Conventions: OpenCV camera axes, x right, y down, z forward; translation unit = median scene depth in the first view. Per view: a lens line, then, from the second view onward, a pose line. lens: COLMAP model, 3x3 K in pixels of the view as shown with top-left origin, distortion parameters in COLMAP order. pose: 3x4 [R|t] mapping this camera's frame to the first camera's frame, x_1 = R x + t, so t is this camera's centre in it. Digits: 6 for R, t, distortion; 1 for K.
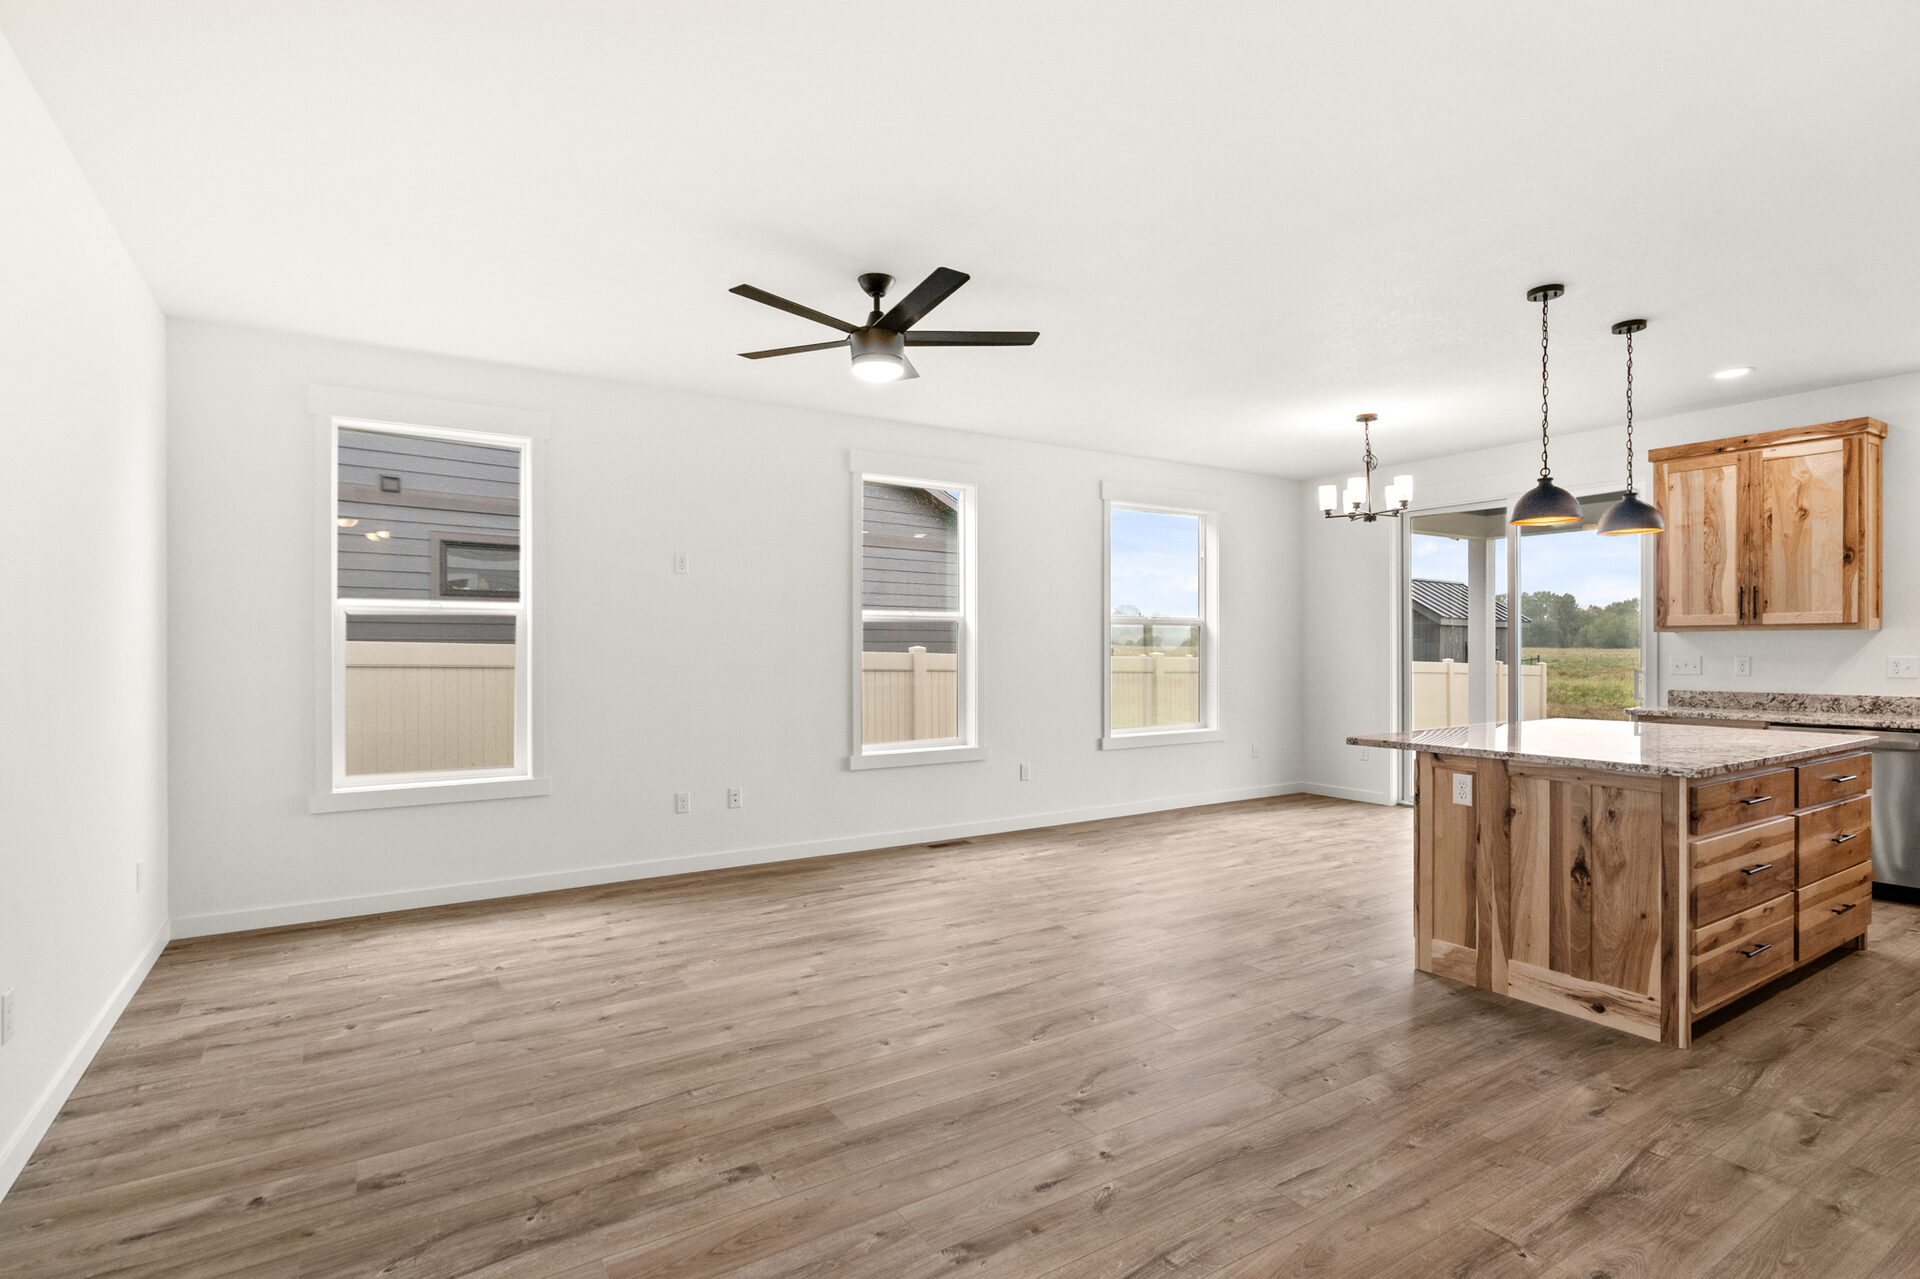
lens RADIAL K [[940.6, 0, 955.4], [0, 940.6, 648.7], [0, 0, 1]] dist [0.001404, 0.000970]
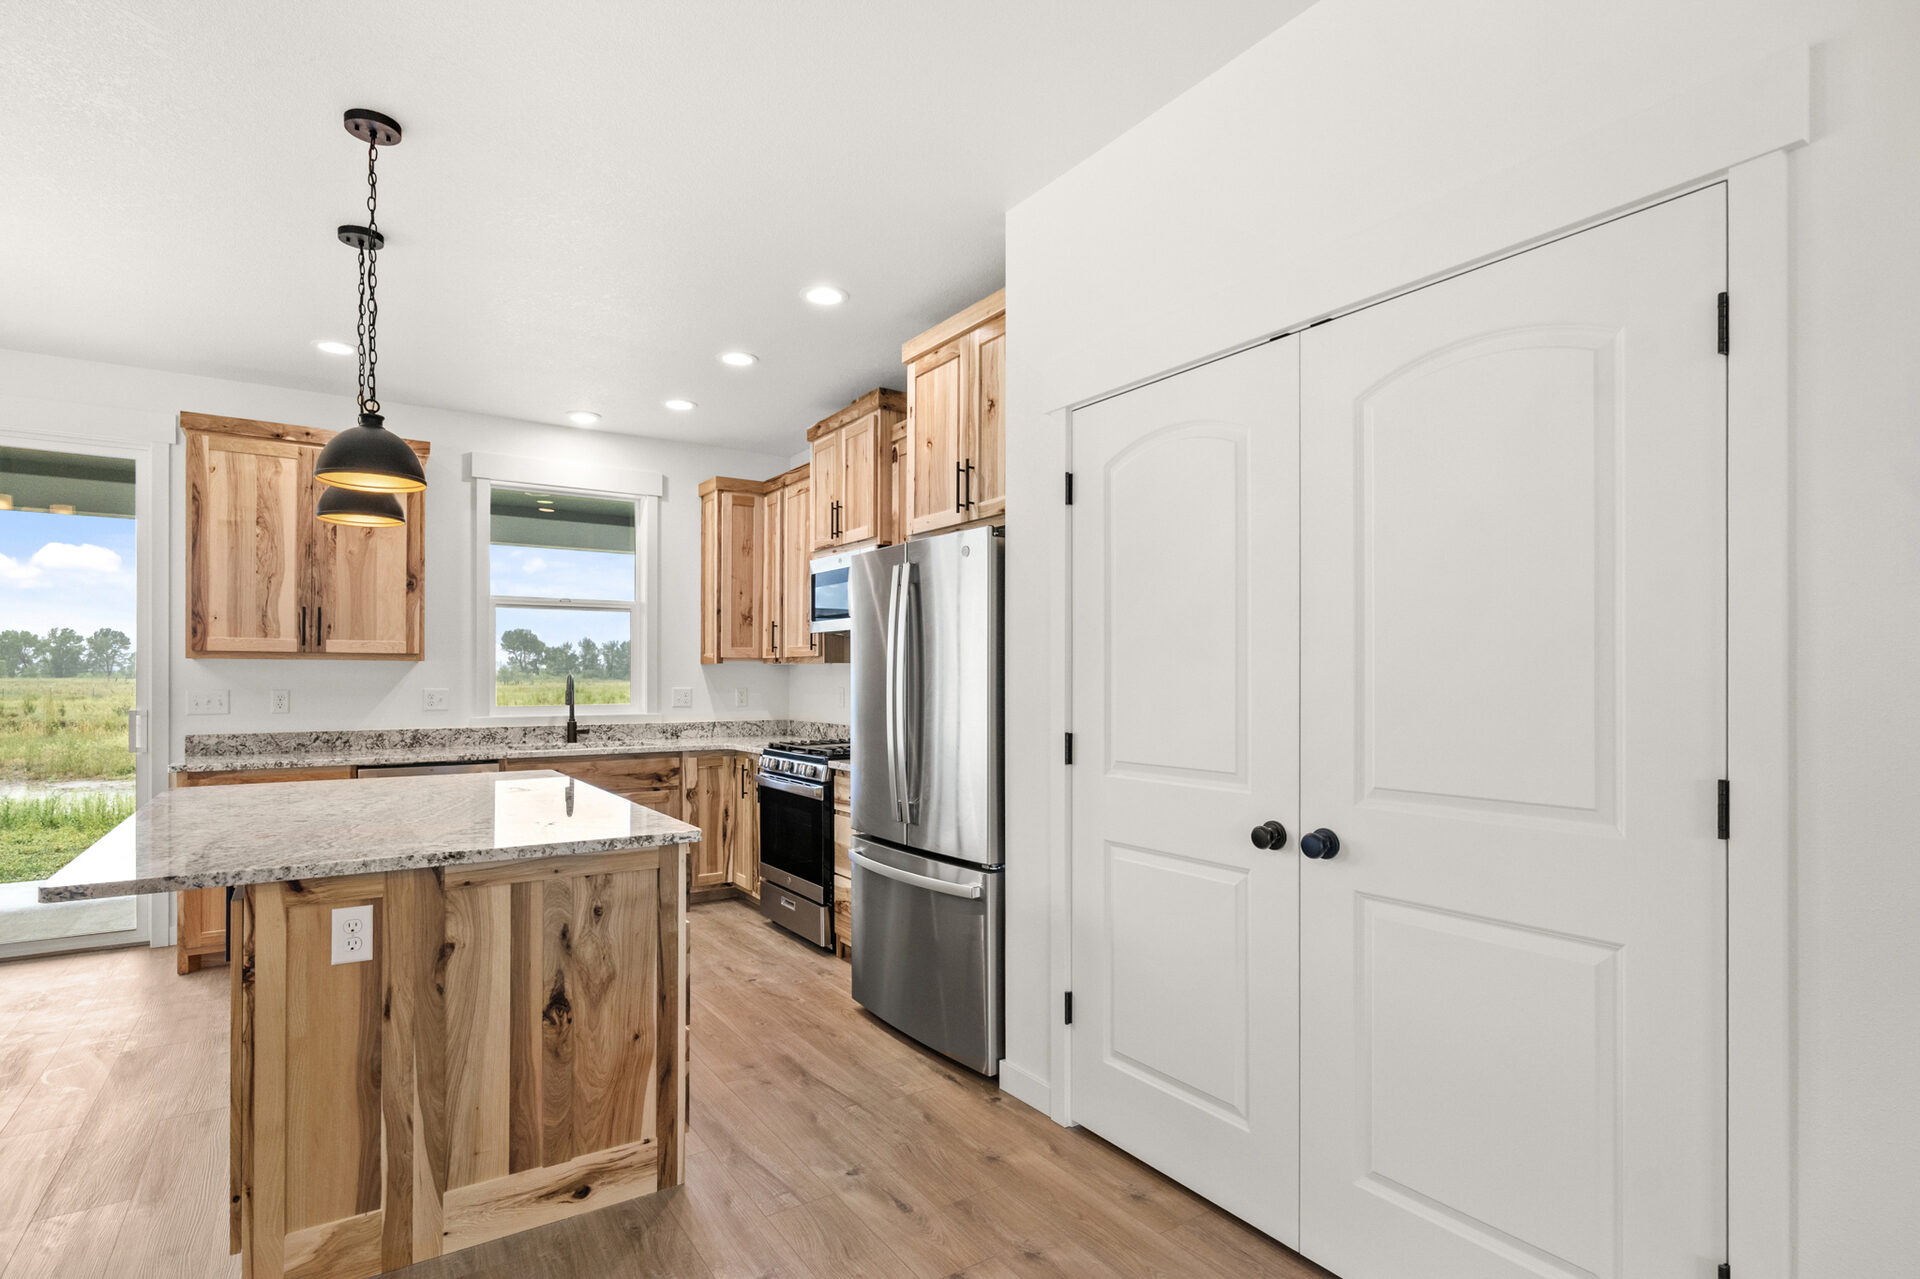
lens RADIAL K [[955.1, 0, 956.4], [0, 955.1, 676.9], [0, 0, 1]] dist [-0.005986, 0.002145]
pose [[-0.019128, 0.003425, 0.999811, -0.033792], [-0.000283, 0.999994, -0.003431, -0.001134], [-0.999817, -0.000348, -0.019127, 0.683119]]
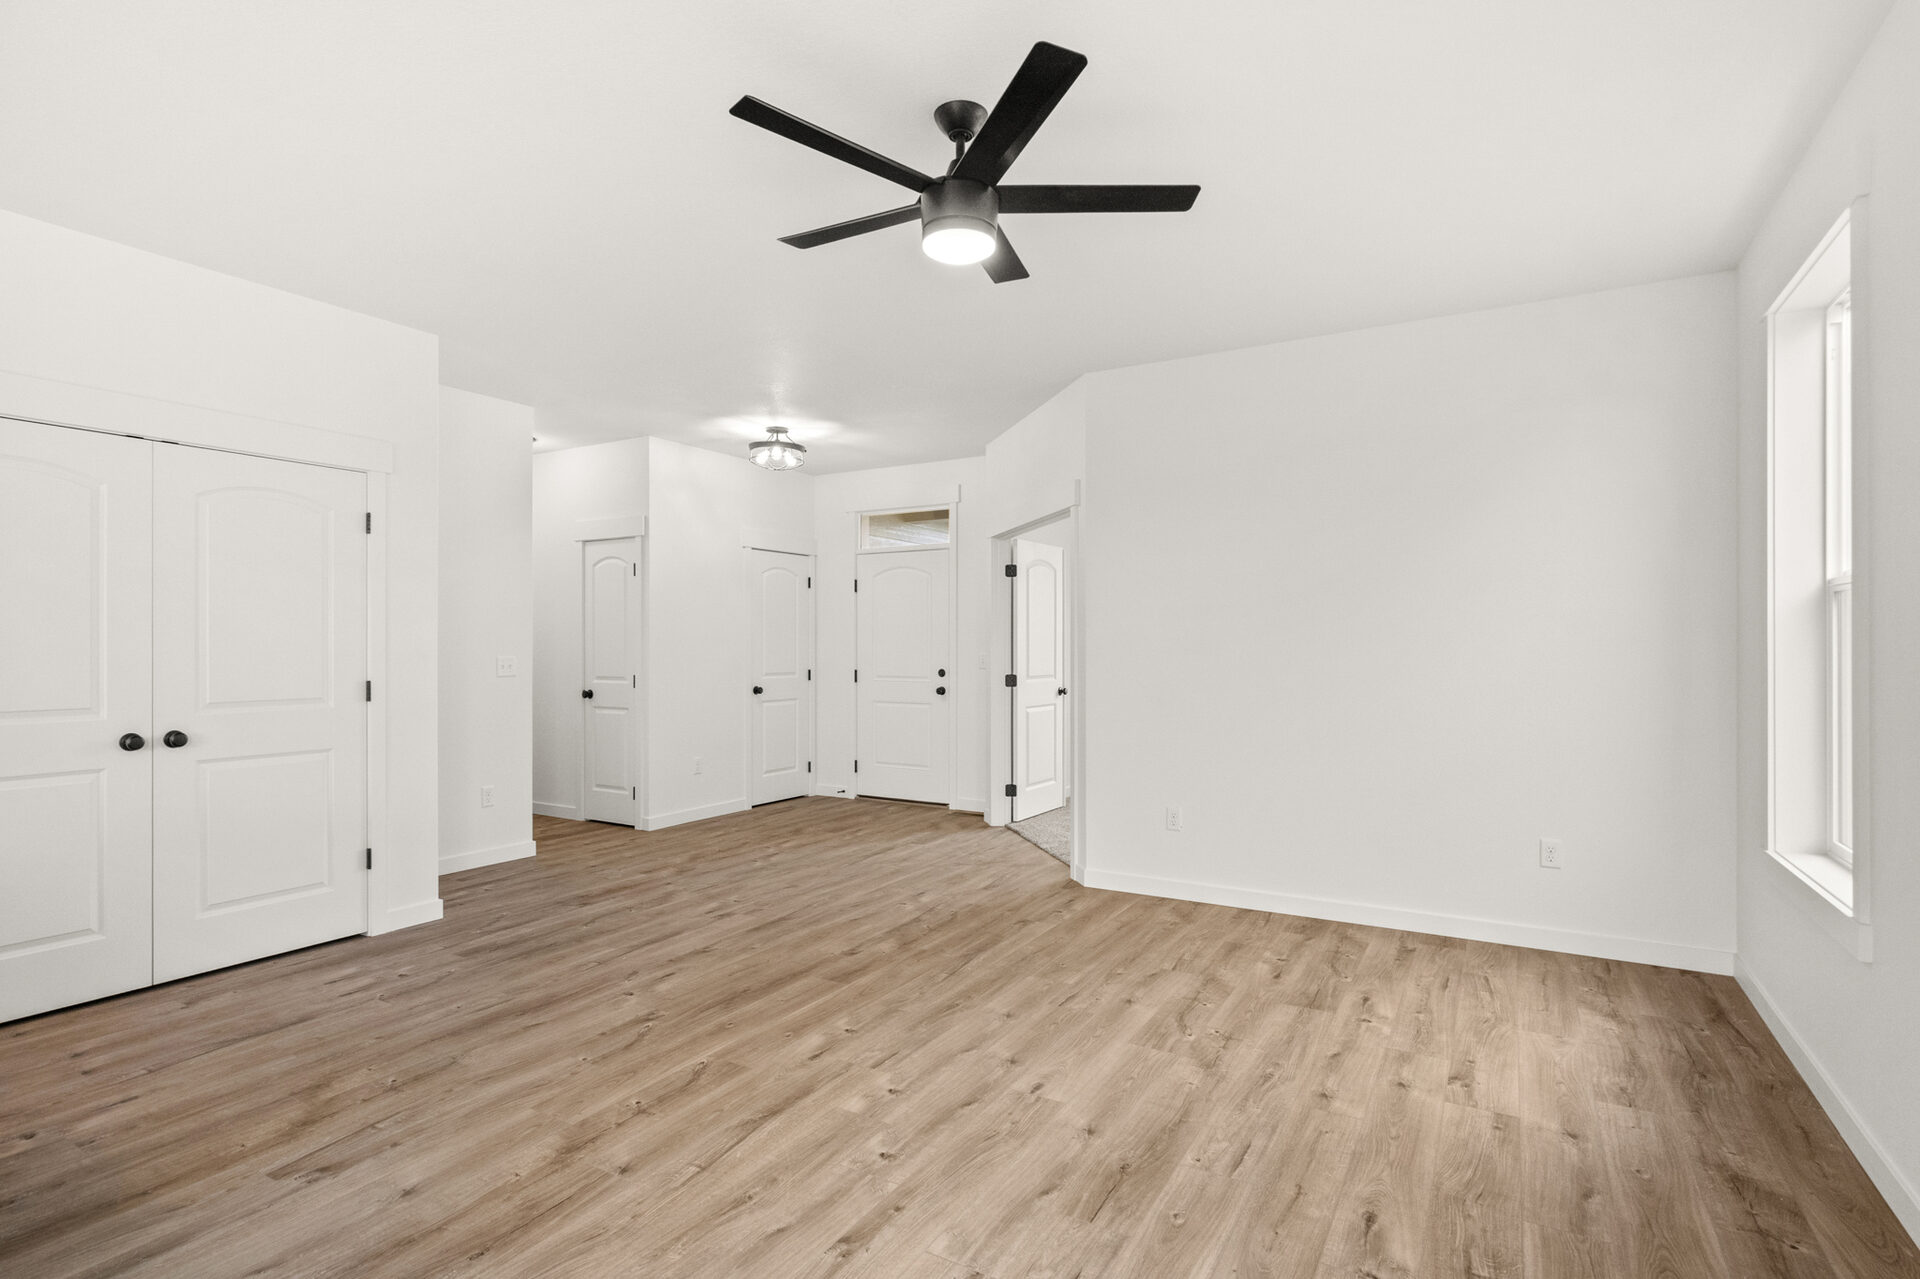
lens RADIAL K [[938.5, 0, 957.3], [0, 938.5, 647.2], [0, 0, 1]] dist [-0.005022, 0.002000]
pose [[-0.891644, 0.002732, -0.452728, 0.250417], [0.001807, 0.999995, 0.002475, -0.002114], [0.452733, 0.001388, -0.891645, 1.742595]]
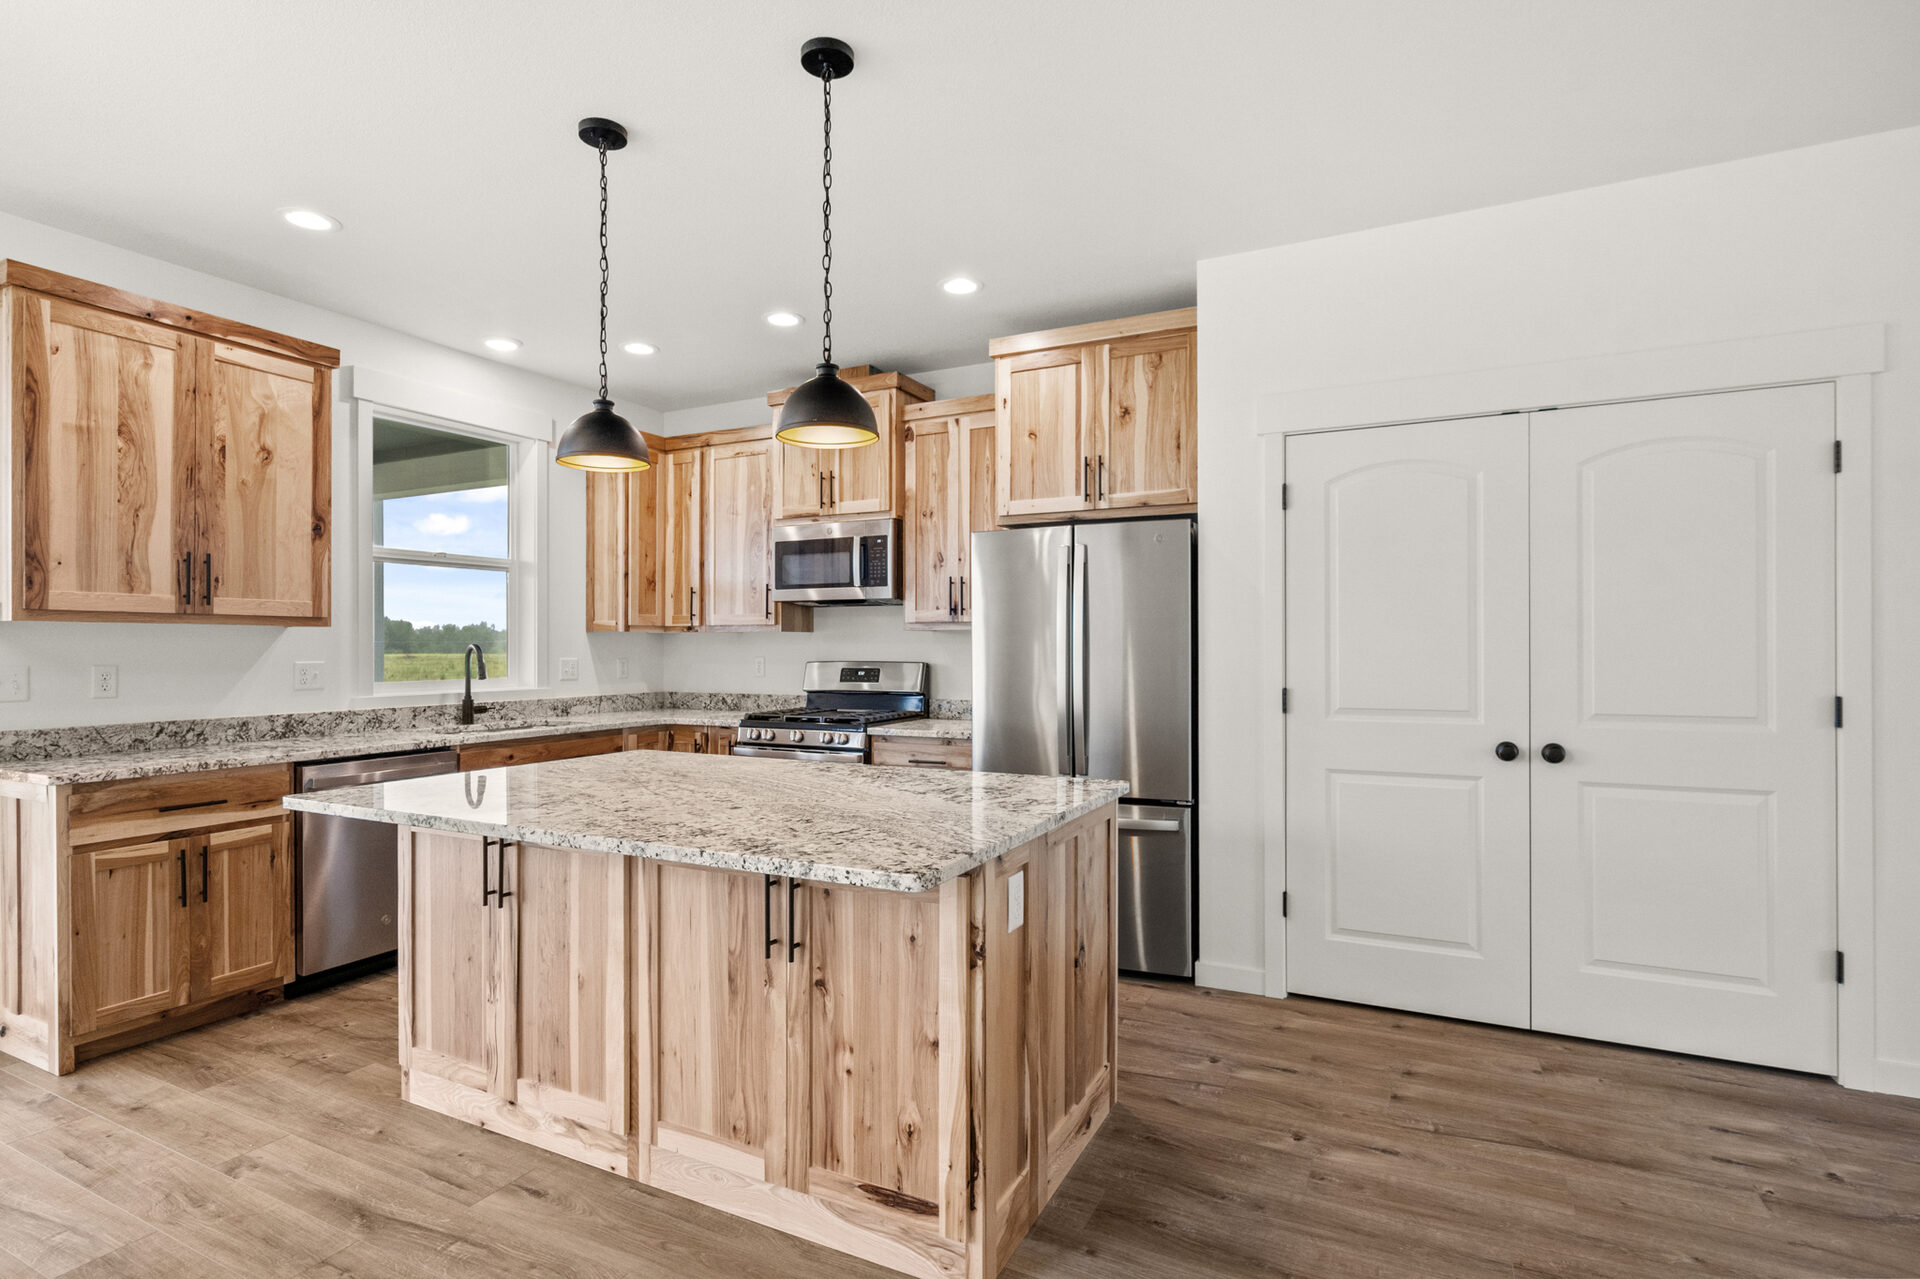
lens RADIAL K [[938.5, 0, 957.3], [0, 938.5, 647.2], [0, 0, 1]] dist [-0.005022, 0.002000]
pose [[-0.509209, 0.003446, 0.860636, 0.078922], [0.003907, 0.999991, -0.001692, -0.000608], [-0.860634, 0.002501, -0.509217, 1.372227]]
